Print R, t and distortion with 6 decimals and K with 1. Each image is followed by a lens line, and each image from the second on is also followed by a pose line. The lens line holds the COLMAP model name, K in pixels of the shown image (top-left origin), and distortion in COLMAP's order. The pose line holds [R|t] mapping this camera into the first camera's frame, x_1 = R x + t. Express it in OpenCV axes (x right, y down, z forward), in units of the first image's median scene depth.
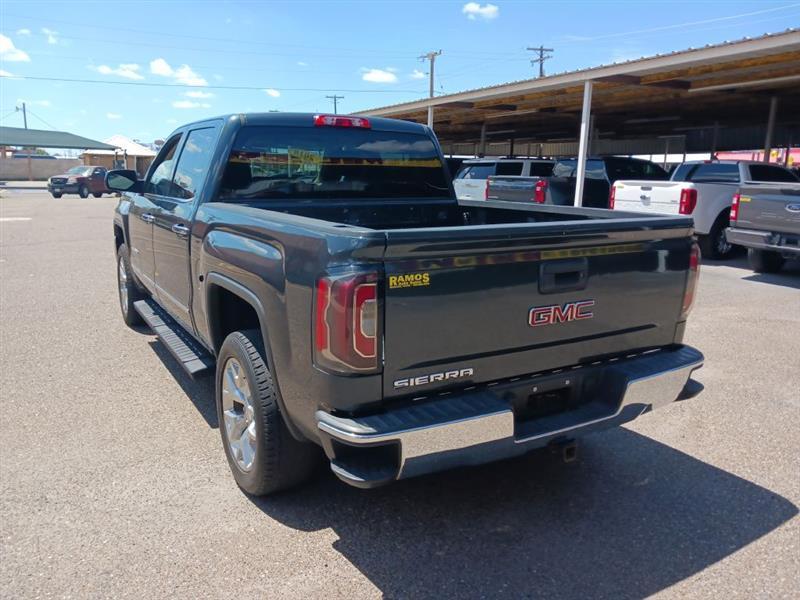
lens RADIAL K [[636.8, 0, 391.6], [0, 636.8, 299.4], [0, 0, 1]] dist [-0.005018, 0.009102]
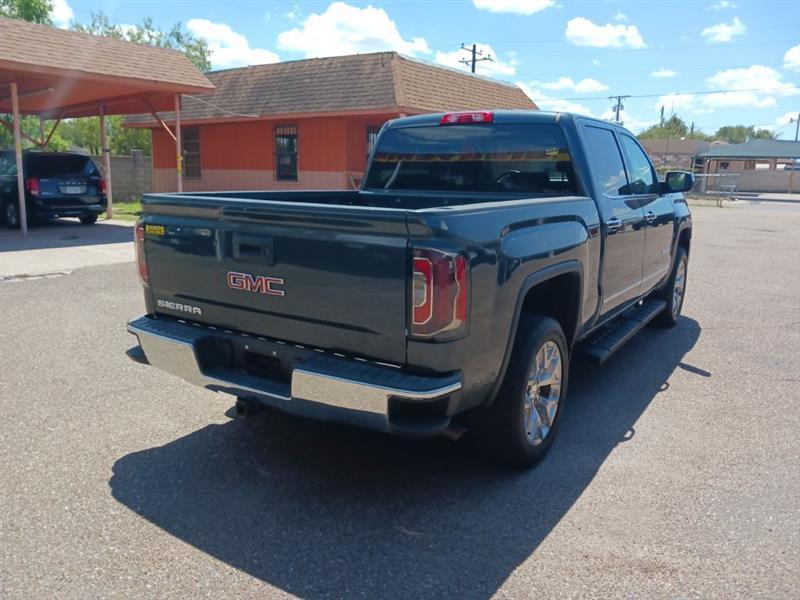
lens RADIAL K [[636.8, 0, 391.6], [0, 636.8, 299.4], [0, 0, 1]] dist [-0.005018, 0.009102]
pose [[0.432097, 0.173310, -0.885017, 0.854357], [-0.191446, 0.976621, 0.097778, -0.065280], [0.881272, 0.127184, 0.455174, 0.452162]]
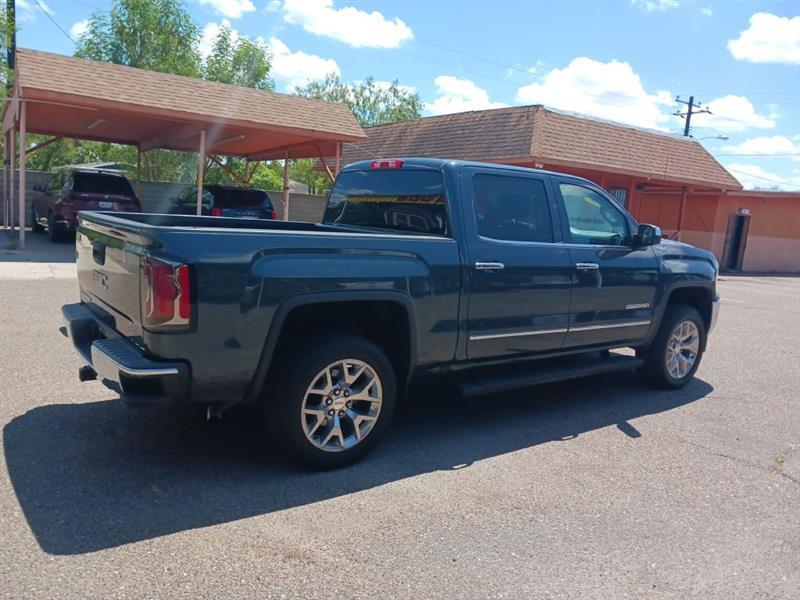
lens RADIAL K [[621.8, 0, 394.2], [0, 621.8, 301.5], [0, 0, 1]] dist [0.007182, -0.008470]
pose [[0.106444, 0.142386, -0.984071, 1.101504], [-0.265272, 0.957889, 0.109904, -0.166608], [0.958280, 0.249348, 0.139733, 0.927904]]
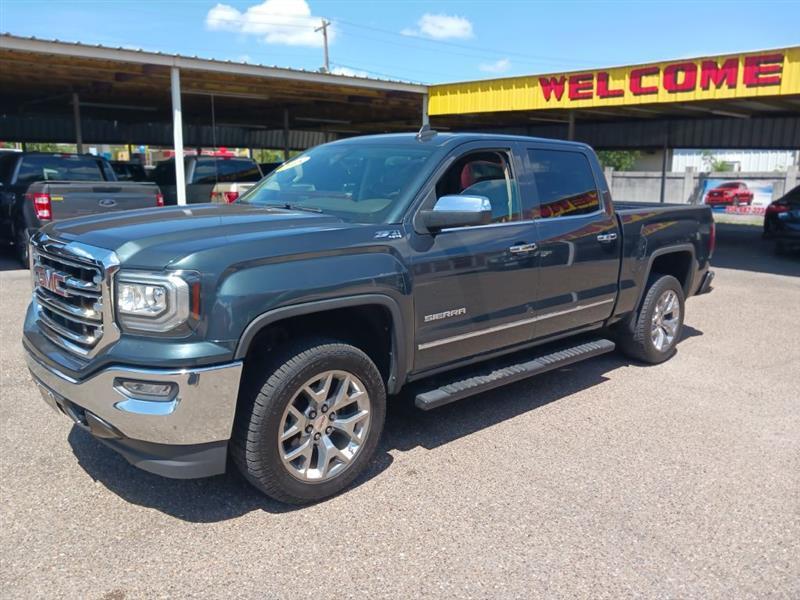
lens RADIAL K [[650.8, 0, 395.6], [0, 650.8, 295.4], [0, 0, 1]] dist [0.000484, -0.015574]
pose [[-0.218375, -0.198852, 0.955390, -1.411776], [0.185549, 0.952698, 0.240703, -0.364642], [-0.958063, 0.229835, -0.171149, 1.573147]]
